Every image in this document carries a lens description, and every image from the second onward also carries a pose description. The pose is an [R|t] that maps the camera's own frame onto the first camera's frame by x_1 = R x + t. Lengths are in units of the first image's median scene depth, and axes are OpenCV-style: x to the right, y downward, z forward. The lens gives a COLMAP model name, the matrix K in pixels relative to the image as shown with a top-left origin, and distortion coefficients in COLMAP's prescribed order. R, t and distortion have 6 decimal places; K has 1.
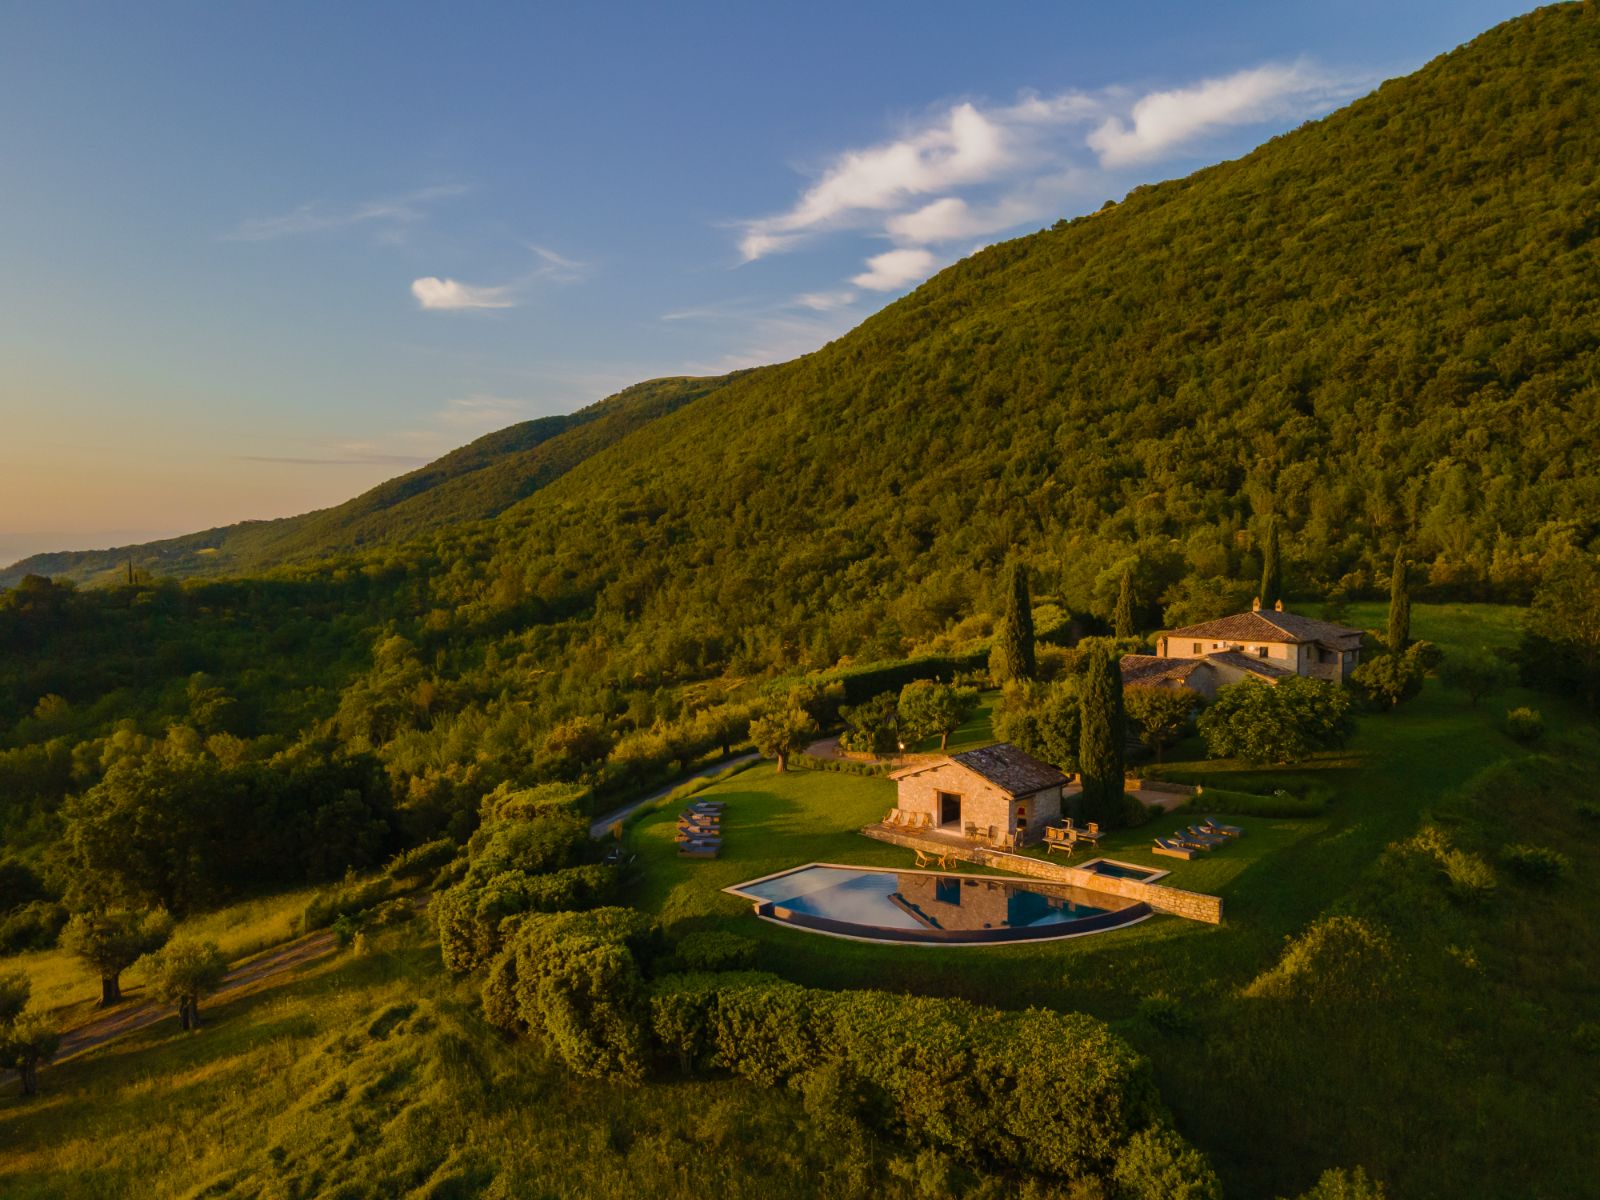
lens RADIAL K [[1175.5, 0, 800.0], [0, 1175.5, 600.0], [0, 0, 1]] dist [-0.007961, 0.122477]
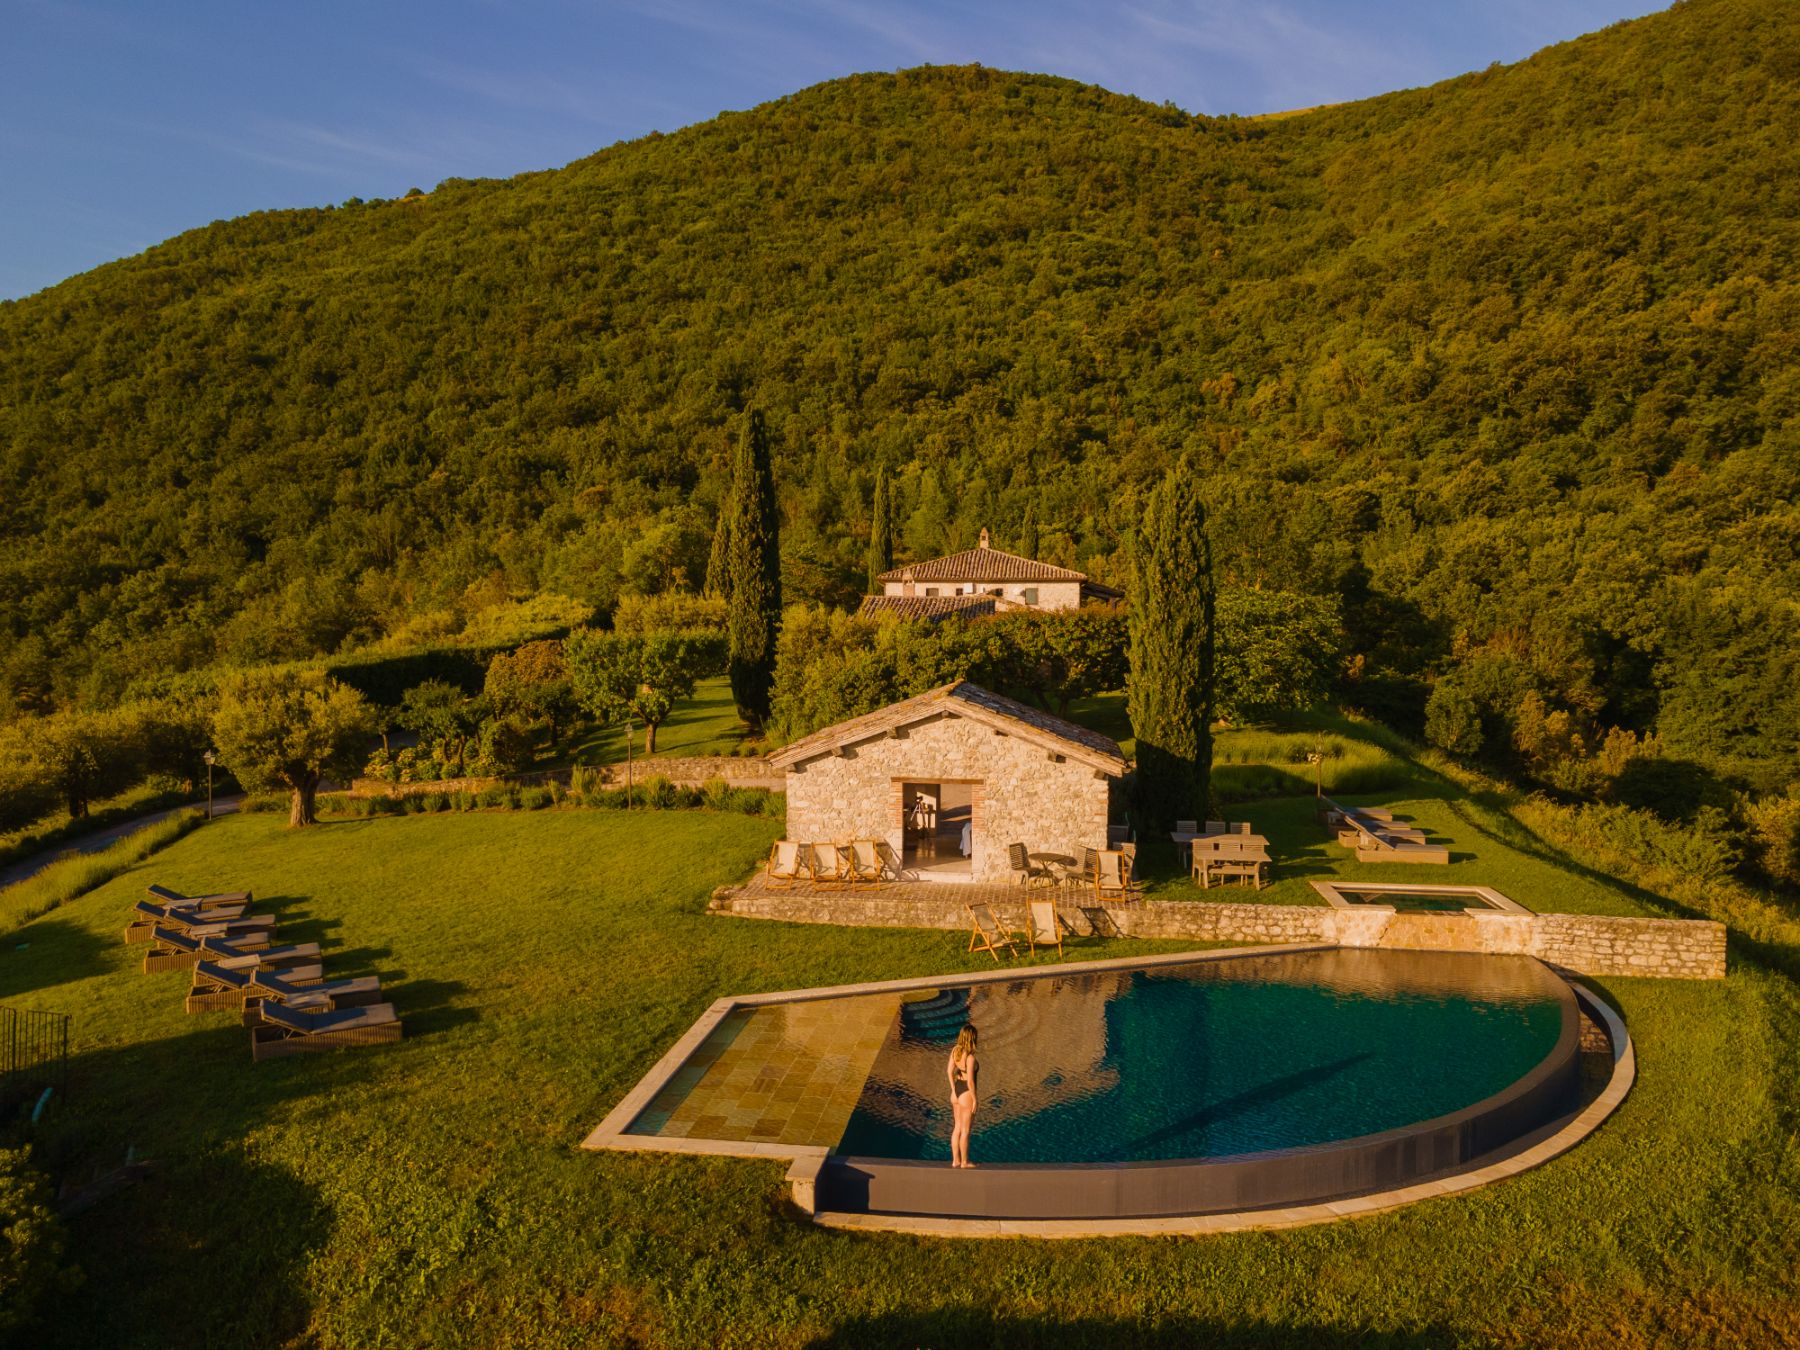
lens RADIAL K [[1322.5, 0, 900.0], [0, 1322.5, 675.0], [0, 0, 1]] dist [-0.007961, 0.122477]
pose [[0.813850, -0.020093, 0.580727, -0.032106], [0.022480, 0.999743, 0.003086, 0.025317], [-0.580639, 0.010543, 0.814093, 0.127784]]
